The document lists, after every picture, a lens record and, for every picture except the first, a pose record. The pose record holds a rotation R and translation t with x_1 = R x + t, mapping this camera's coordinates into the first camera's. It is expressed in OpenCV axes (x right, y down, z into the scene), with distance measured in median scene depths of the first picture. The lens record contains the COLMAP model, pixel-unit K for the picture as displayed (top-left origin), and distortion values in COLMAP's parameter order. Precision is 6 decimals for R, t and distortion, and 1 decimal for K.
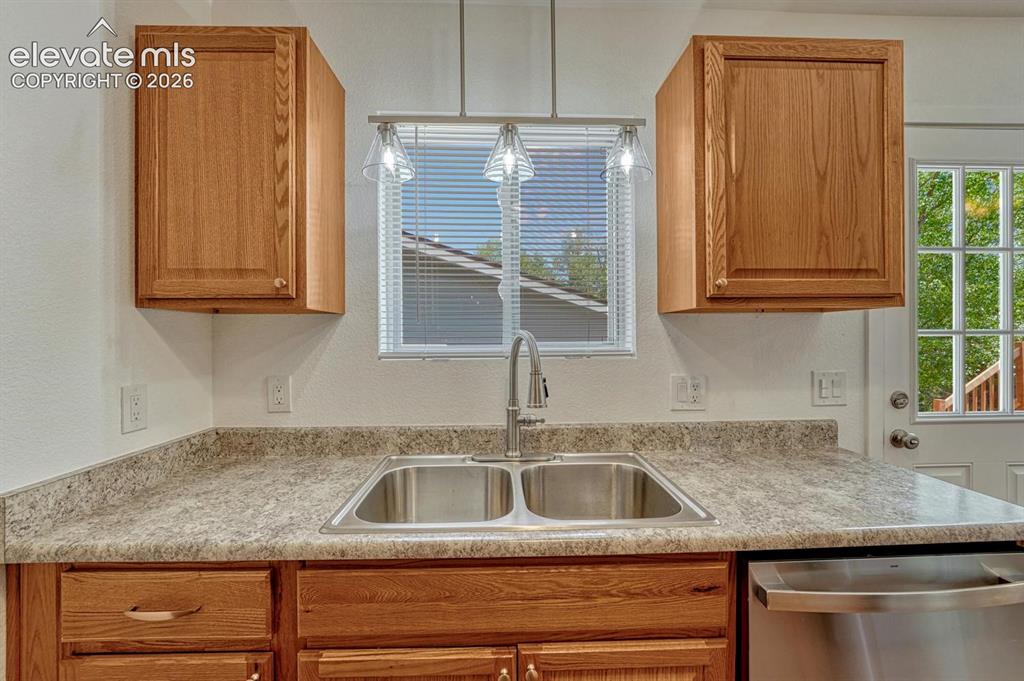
lens RADIAL K [[432.5, 0, 514.2], [0, 432.5, 336.1], [0, 0, 1]] dist [-0.016868, -0.000003]
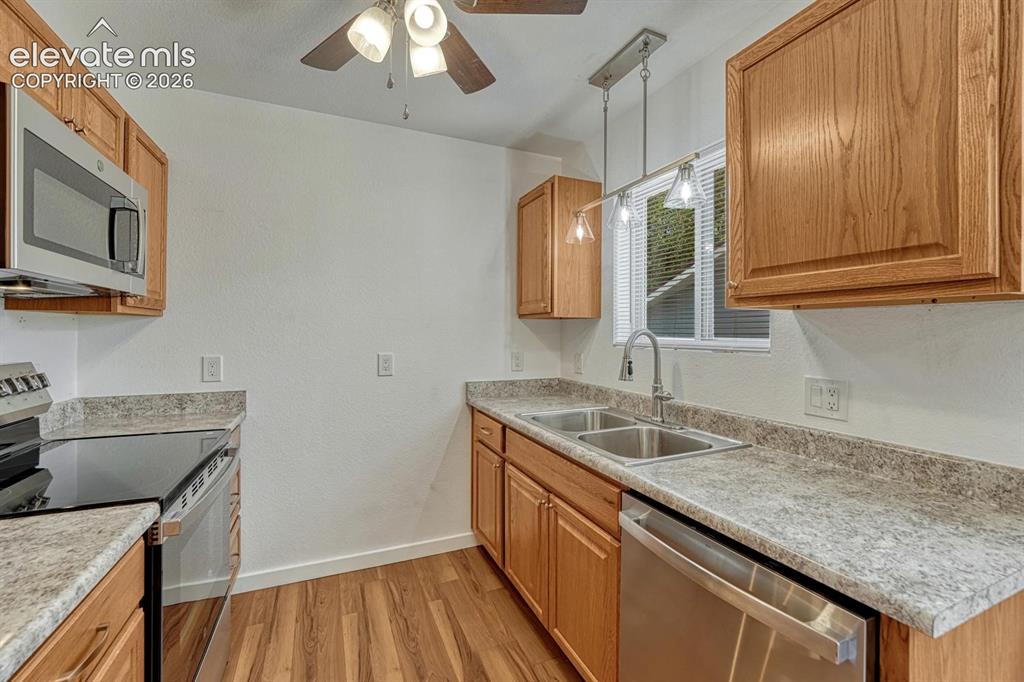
lens RADIAL K [[439.2, 0, 506.7], [0, 439.2, 321.5], [0, 0, 1]] dist [0.000369, 0.000096]
pose [[0.355500, -0.013541, -0.934578, 1.286697], [-0.010116, 0.999781, -0.018334, -0.005506], [0.934622, 0.015972, 0.355285, 0.077385]]
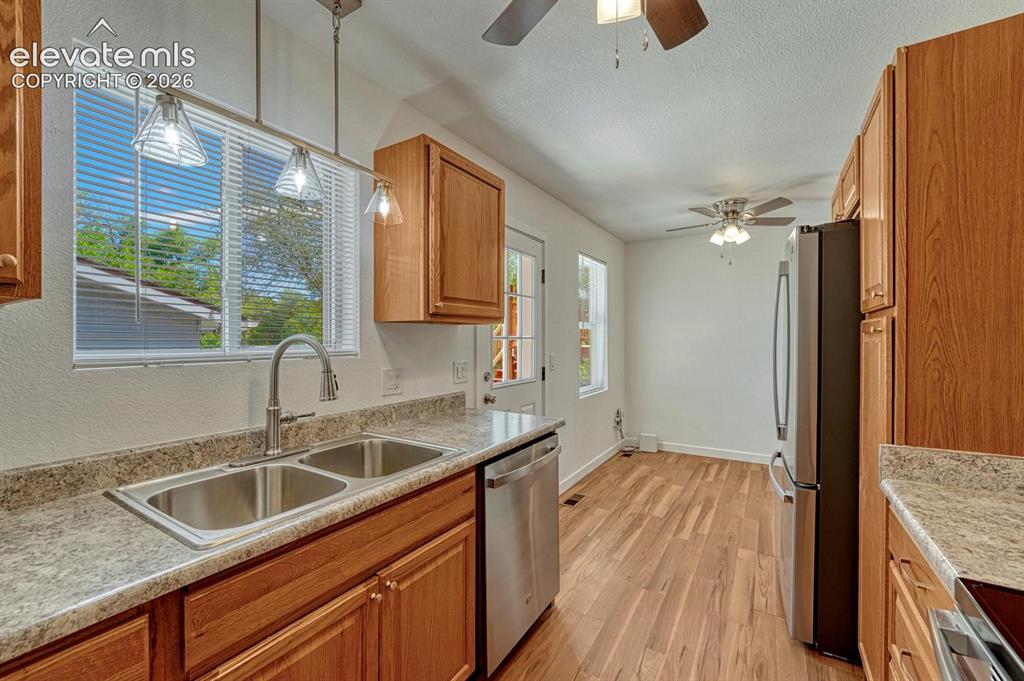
lens RADIAL K [[414.2, 0, 512.0], [0, 414.2, 340.5], [0, 0, 1]] dist [-0.026123, 0.000672]
pose [[0.552890, 0.000979, 0.833254, -0.587901], [-0.002686, 0.999996, 0.000608, 0.001518], [-0.833250, -0.002575, 0.552890, -0.030000]]
